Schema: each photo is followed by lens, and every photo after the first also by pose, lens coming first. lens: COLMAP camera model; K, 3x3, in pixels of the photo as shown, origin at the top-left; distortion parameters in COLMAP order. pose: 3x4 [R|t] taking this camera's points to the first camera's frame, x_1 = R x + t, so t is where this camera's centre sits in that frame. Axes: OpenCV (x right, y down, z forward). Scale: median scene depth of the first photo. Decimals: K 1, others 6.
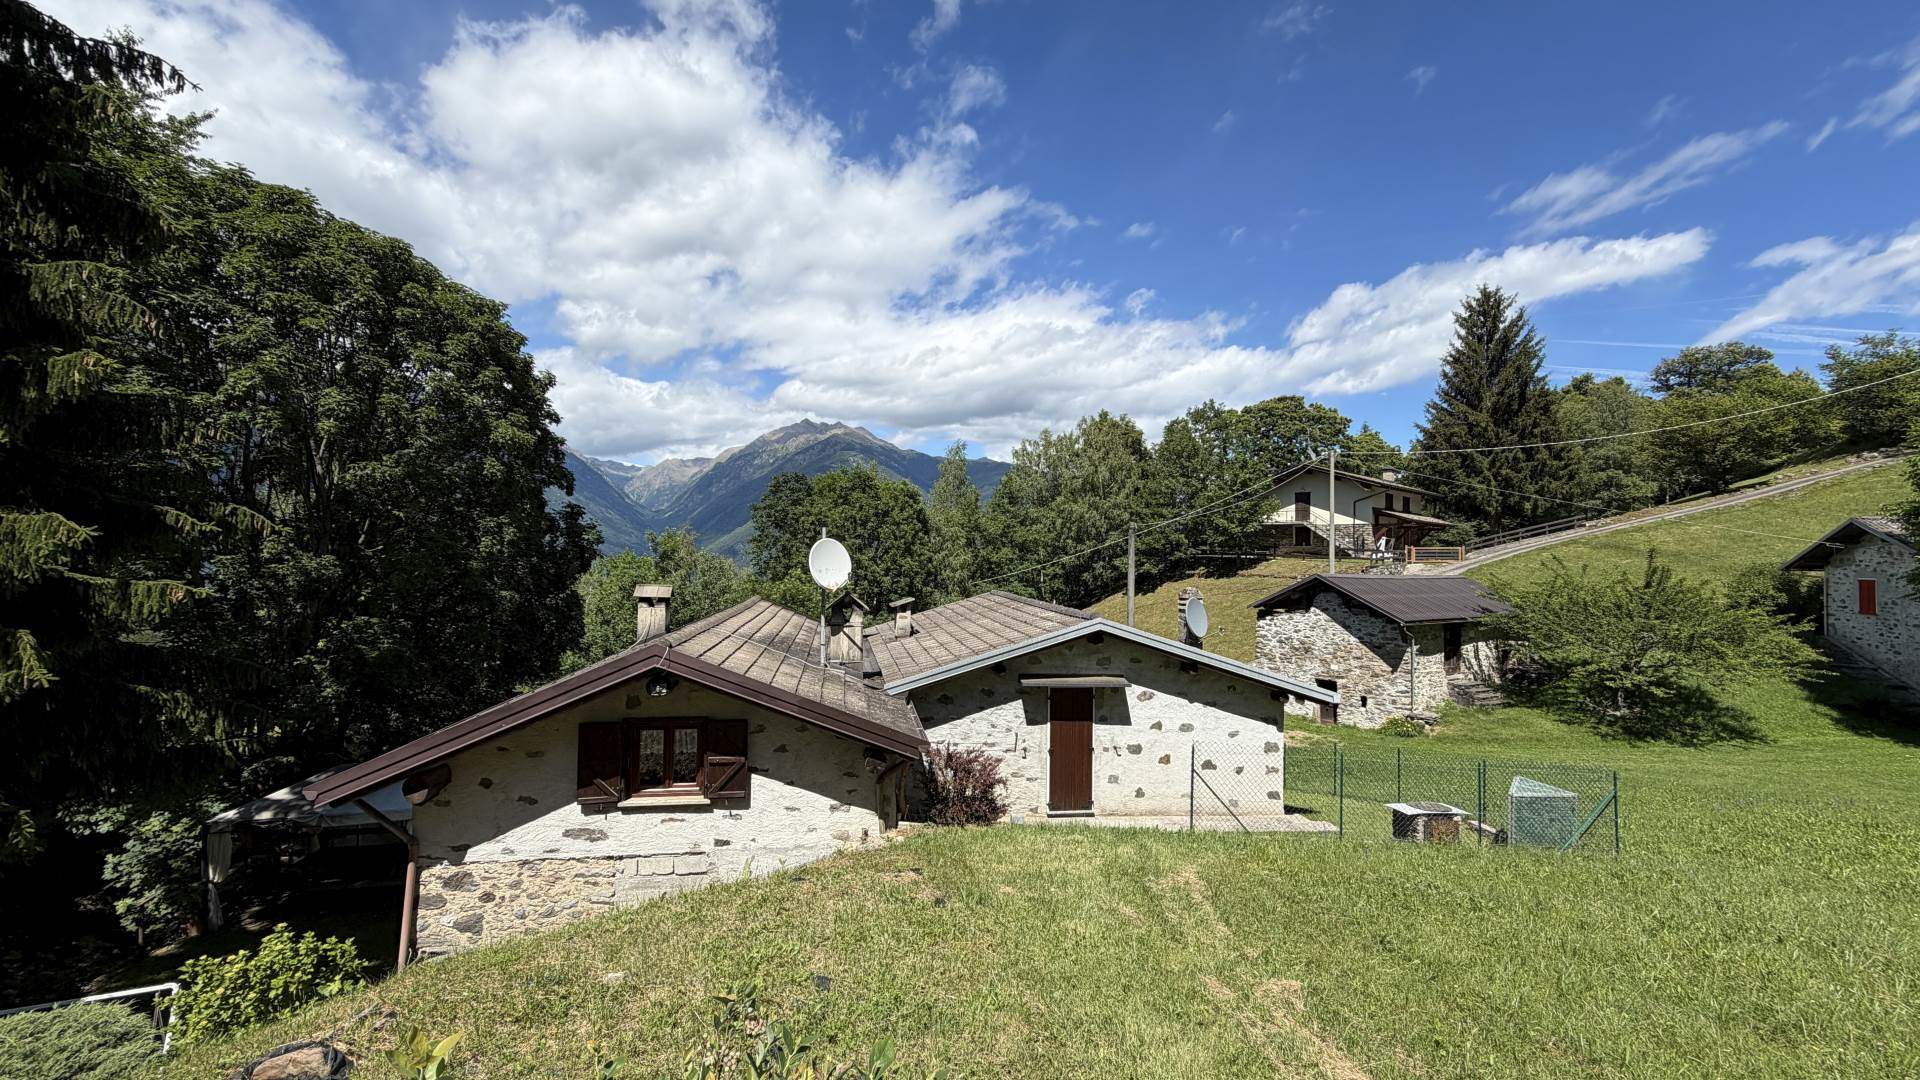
lens RADIAL K [[769.0, 0, 964.7], [0, 769.0, 548.4], [0, 0, 1]] dist [0.000315, -0.000286]
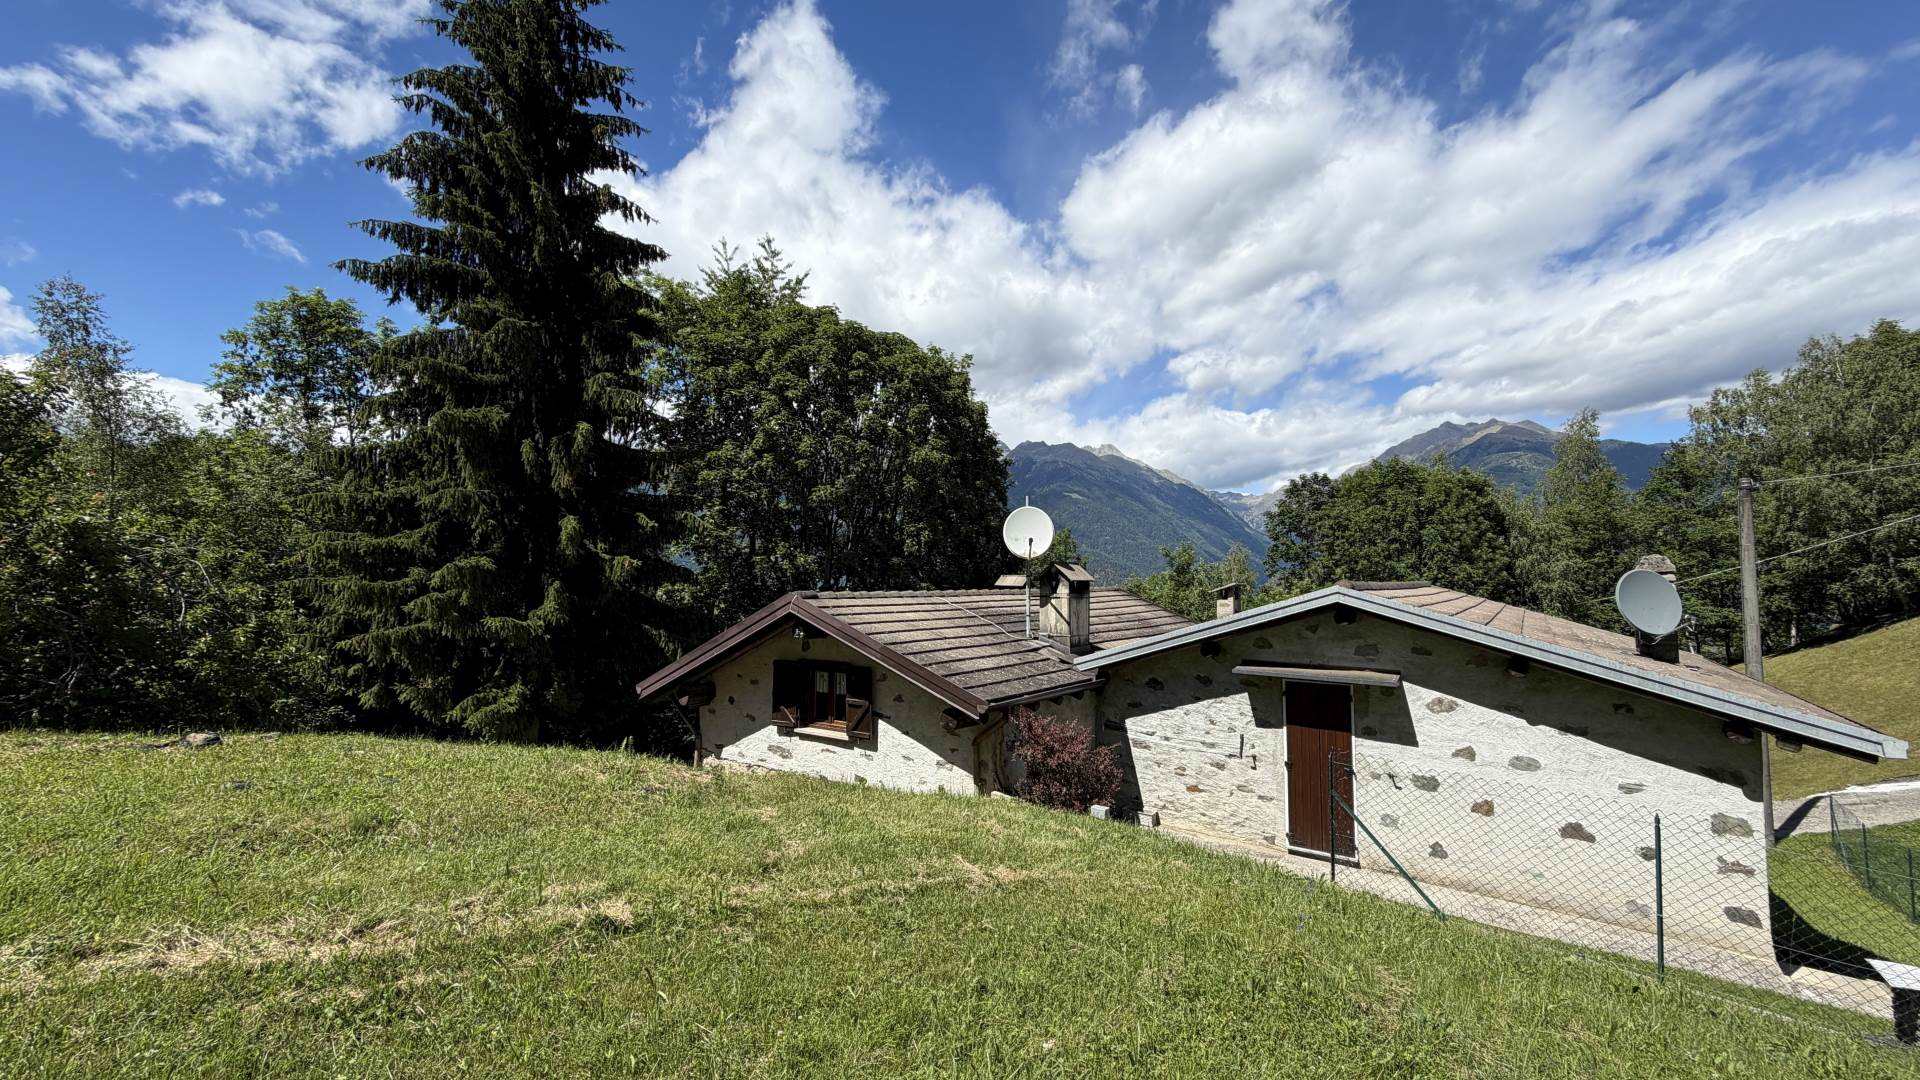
lens RADIAL K [[764.1, 0, 960.5], [0, 764.1, 508.3], [0, 0, 1]] dist [0.001137, -0.000072]
pose [[0.710854, -0.084170, -0.698285, 0.417503], [0.021976, 0.994987, -0.097563, 0.075908], [0.702996, 0.054008, 0.709140, 0.216620]]
